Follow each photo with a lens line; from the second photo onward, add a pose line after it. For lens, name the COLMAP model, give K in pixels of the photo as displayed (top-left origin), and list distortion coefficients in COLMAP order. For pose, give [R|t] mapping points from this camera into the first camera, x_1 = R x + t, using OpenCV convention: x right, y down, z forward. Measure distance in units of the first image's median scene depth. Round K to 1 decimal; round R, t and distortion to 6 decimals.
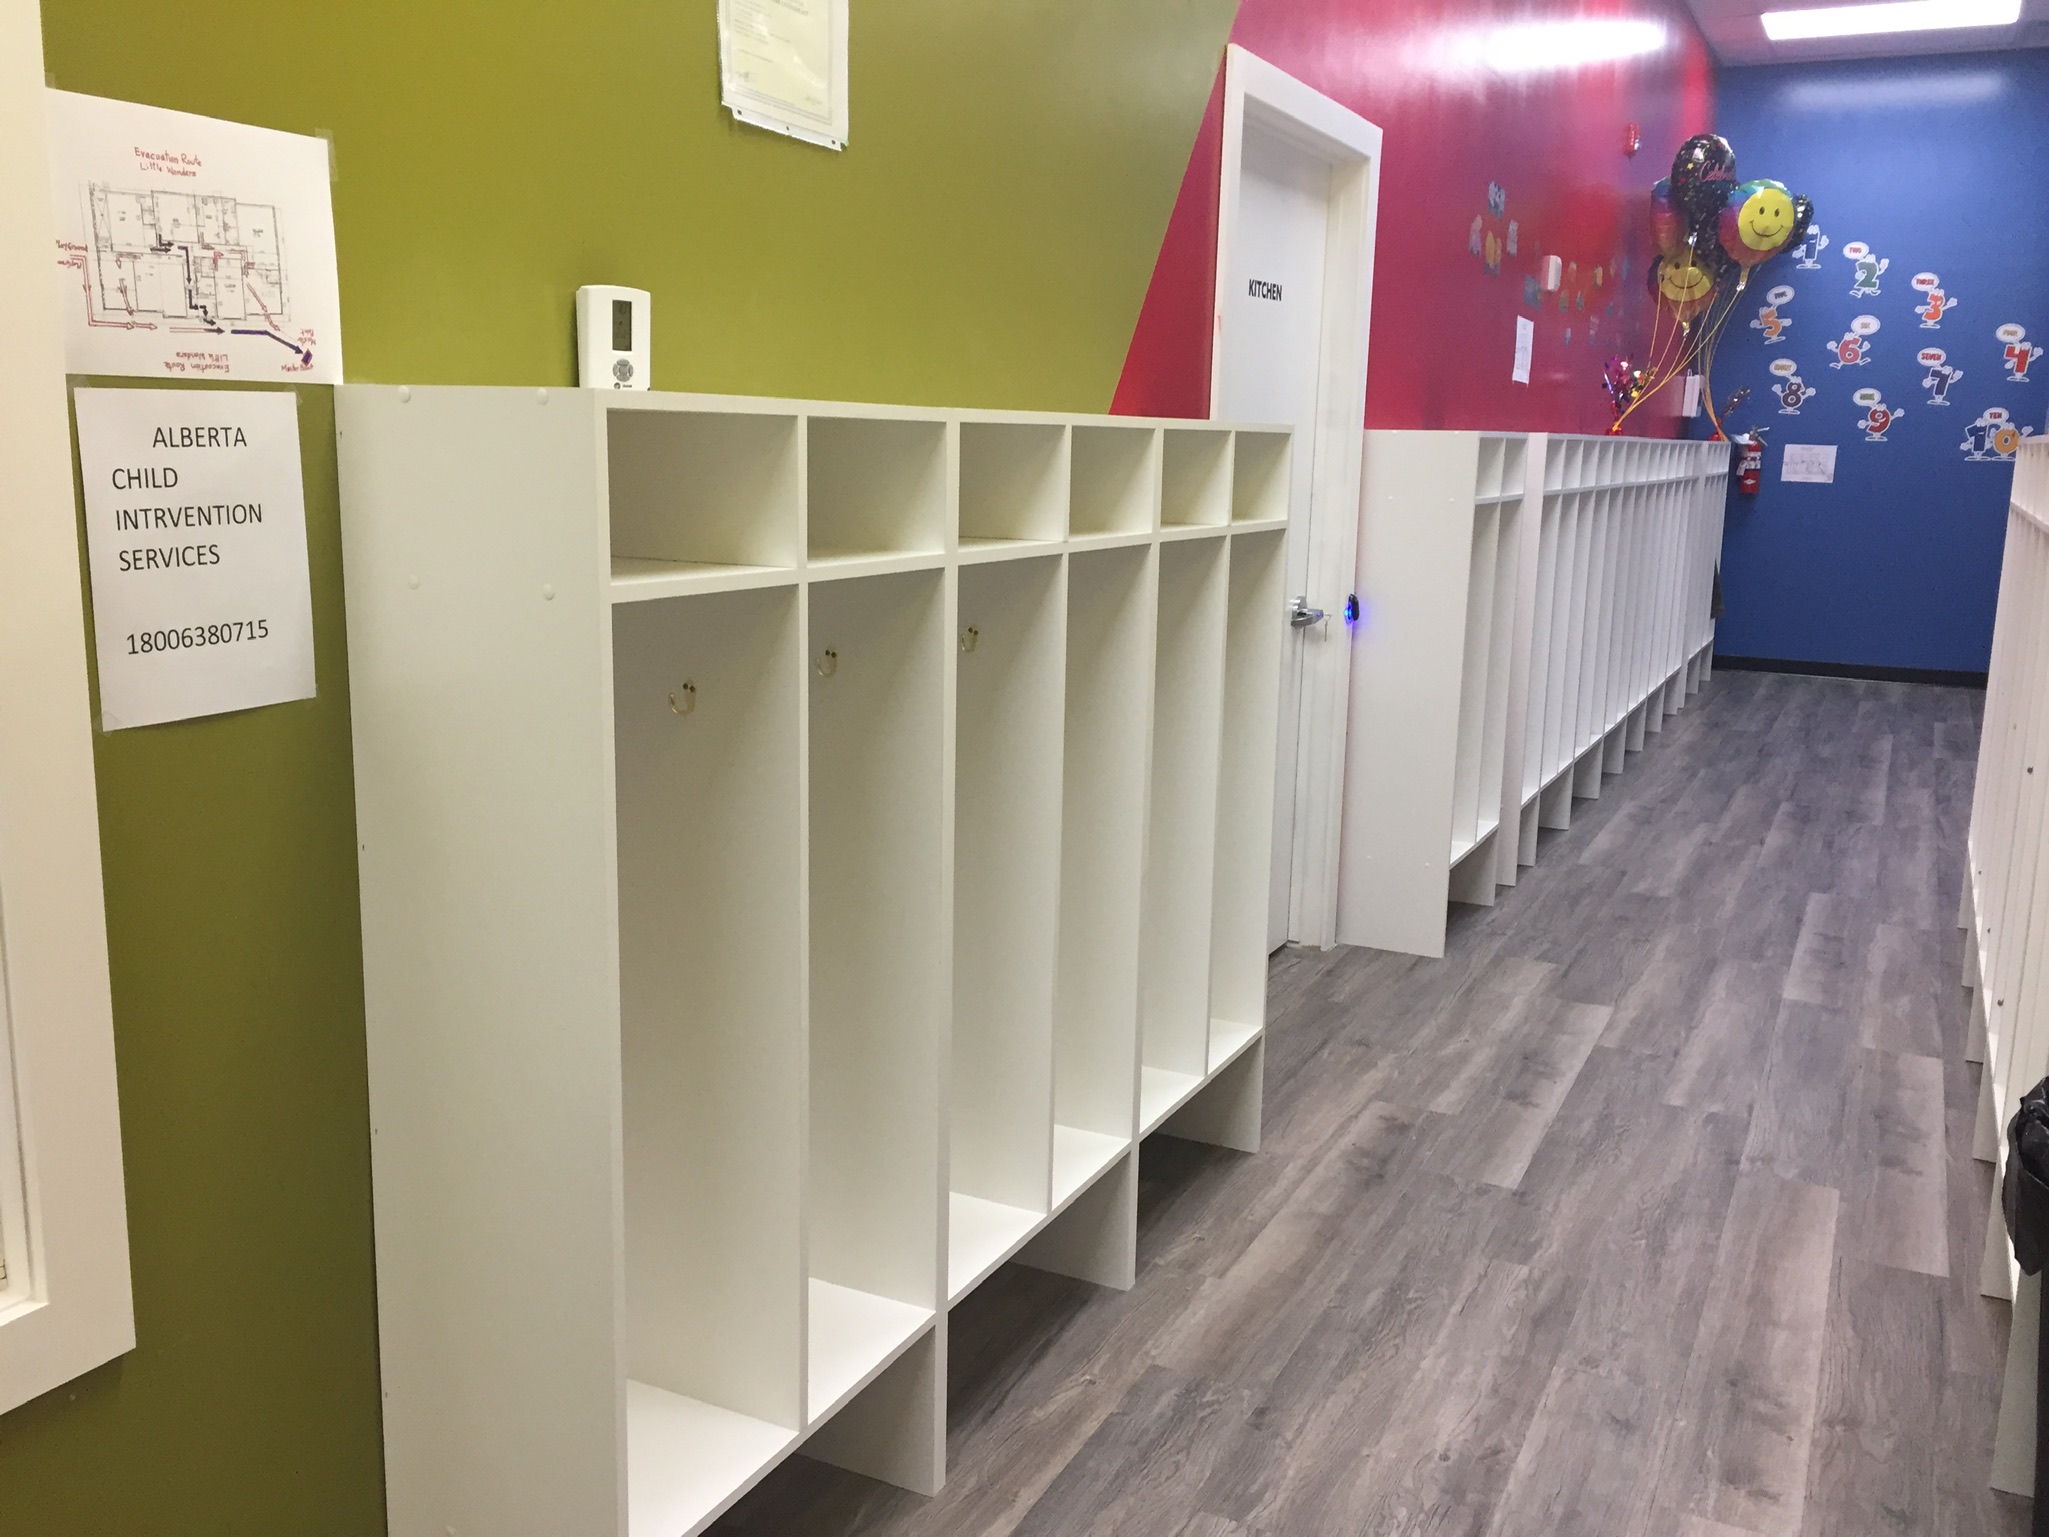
lens RADIAL K [[1752.4, 0, 1021.4], [0, 1752.4, 758.7], [0, 0, 1]] dist [0.095587, -0.132772]
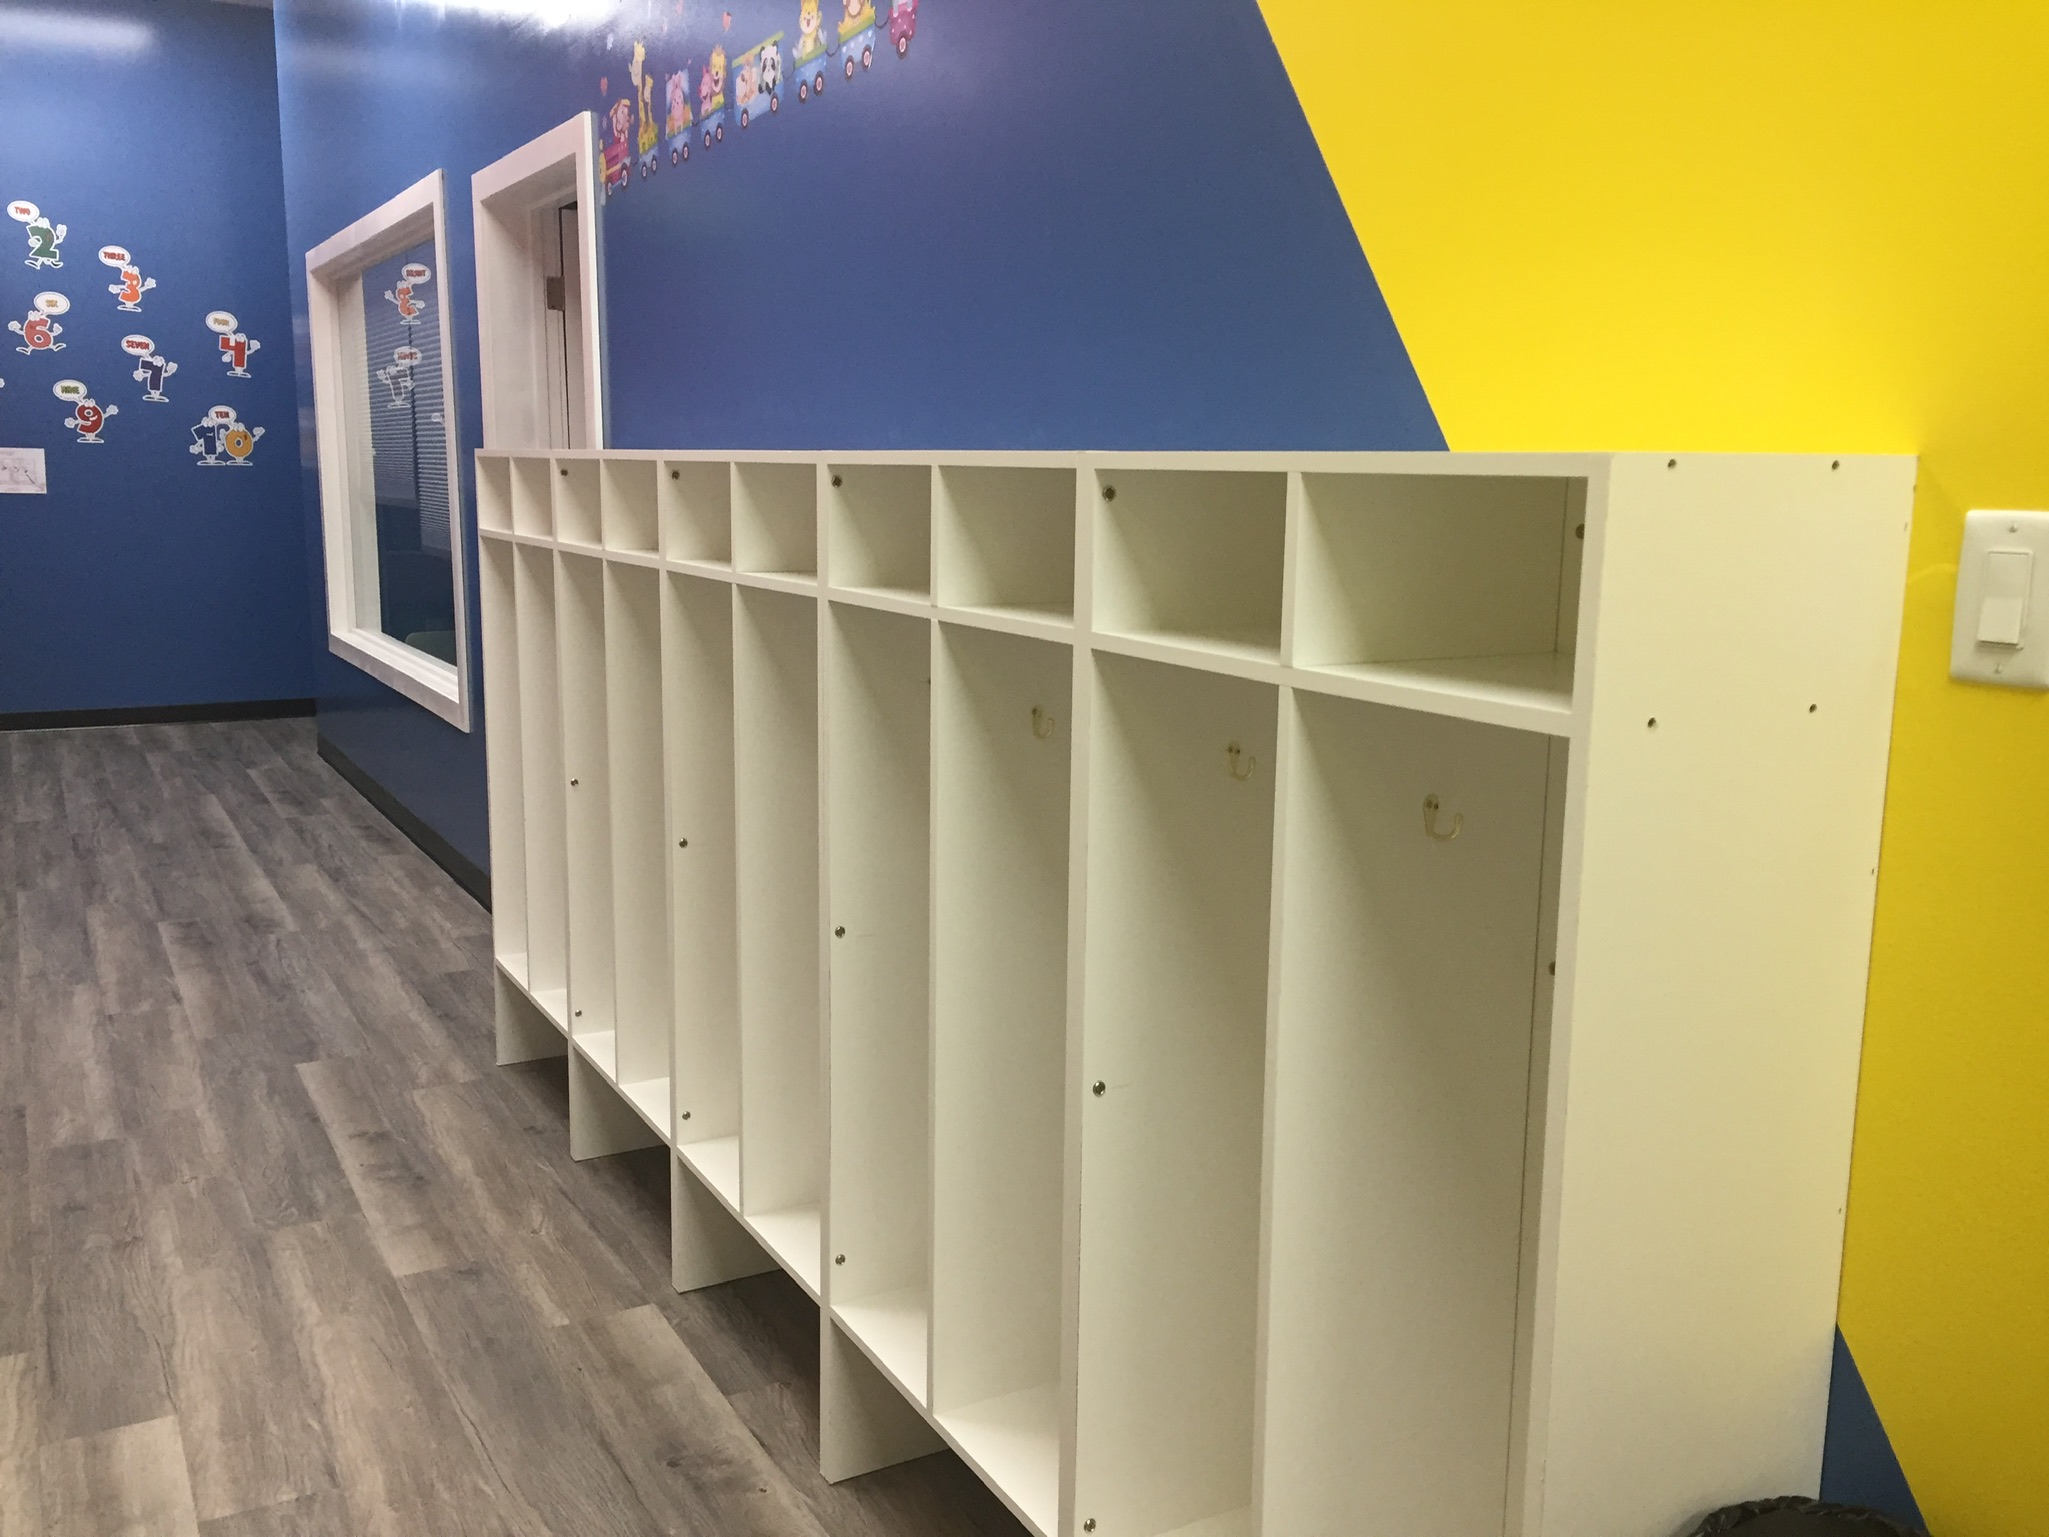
lens RADIAL K [[1752.4, 0, 1021.4], [0, 1752.4, 758.7], [0, 0, 1]] dist [0.095587, -0.132772]
pose [[0.557515, -0.150594, 0.816394, 0.017265], [0.149078, 0.985584, 0.079998, -0.034543], [-0.816672, 0.077107, 0.571928, 0.177908]]
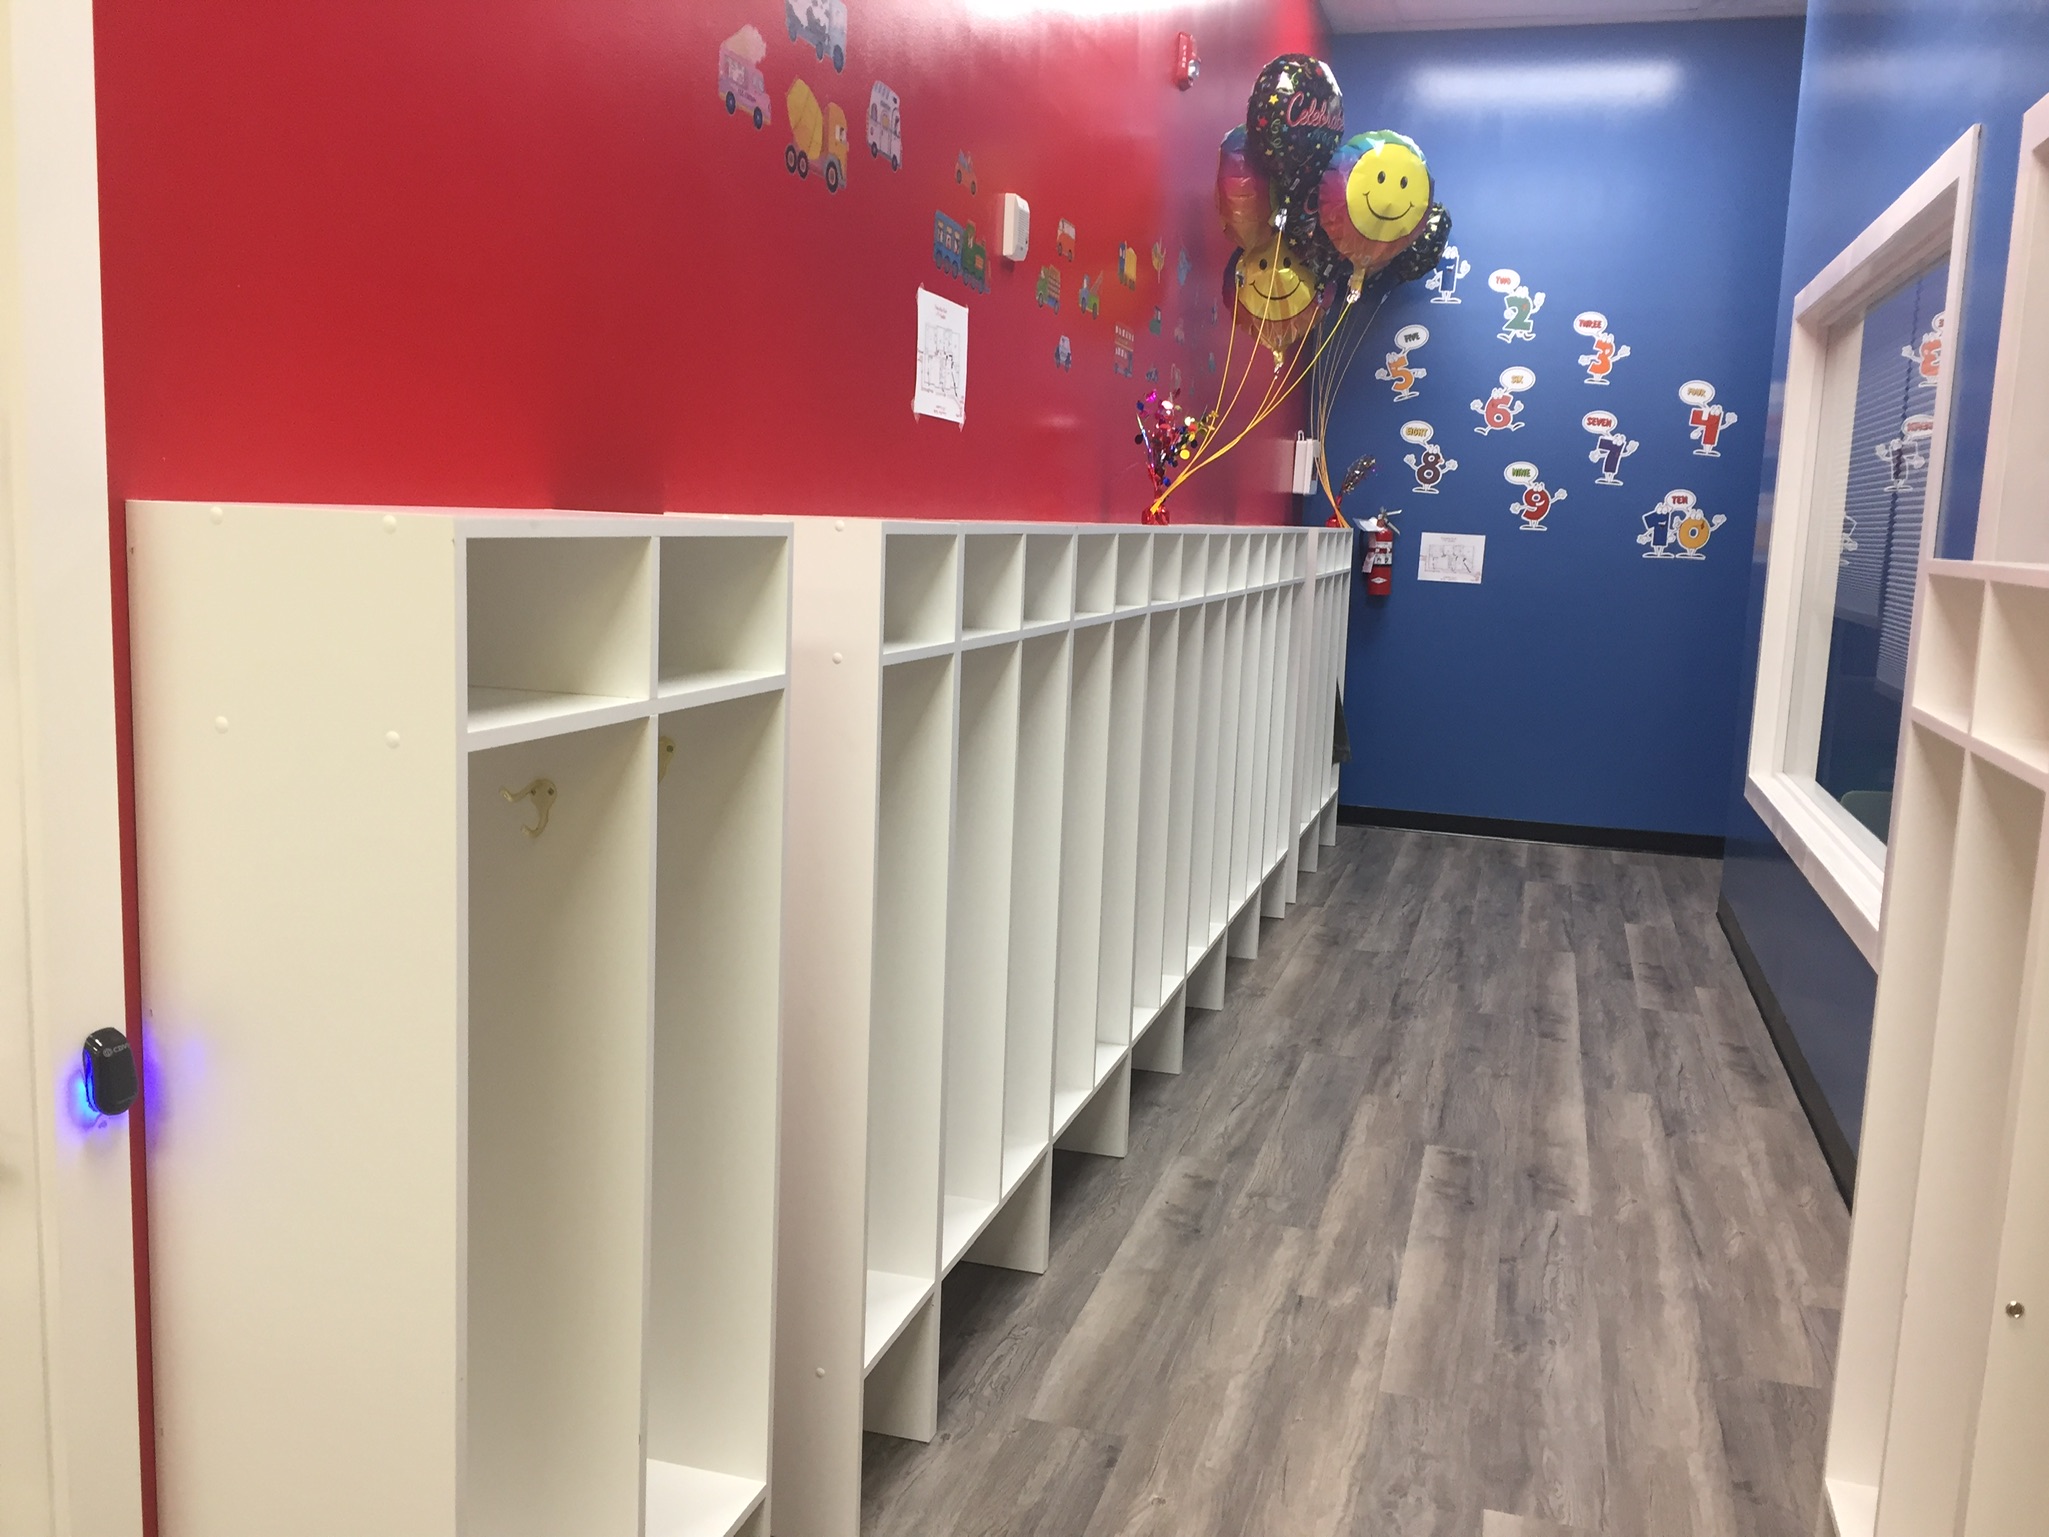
lens RADIAL K [[1752.4, 0, 1021.4], [0, 1752.4, 758.7], [0, 0, 1]] dist [0.095587, -0.132772]
pose [[0.984443, -0.006309, 0.175593, 0.132898], [0.012566, 0.999324, -0.034544, -0.058429], [-0.175256, 0.036213, 0.983857, 0.302665]]
